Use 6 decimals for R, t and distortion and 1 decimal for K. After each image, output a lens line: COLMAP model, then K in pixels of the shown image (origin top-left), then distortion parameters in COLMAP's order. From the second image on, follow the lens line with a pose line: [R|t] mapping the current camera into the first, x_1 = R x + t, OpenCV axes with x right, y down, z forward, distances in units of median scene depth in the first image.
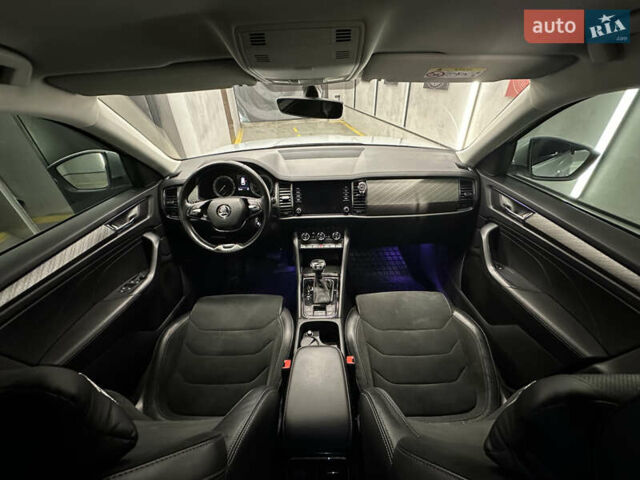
lens RADIAL K [[254.9, 0, 325.4], [0, 254.9, 236.1], [0, 0, 1]] dist [-0.005157, 0.000647]
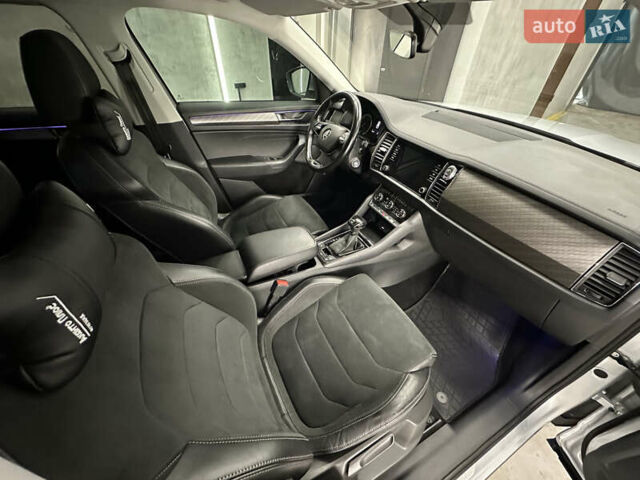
lens RADIAL K [[264.8, 0, 323.0], [0, 264.8, 240.4], [0, 0, 1]] dist [-0.004796, 0.000865]
pose [[0.444308, 0.586719, -0.677017, 0.616556], [-0.517134, 0.785056, 0.340968, -0.104003], [0.731549, 0.198613, 0.652219, 0.246173]]
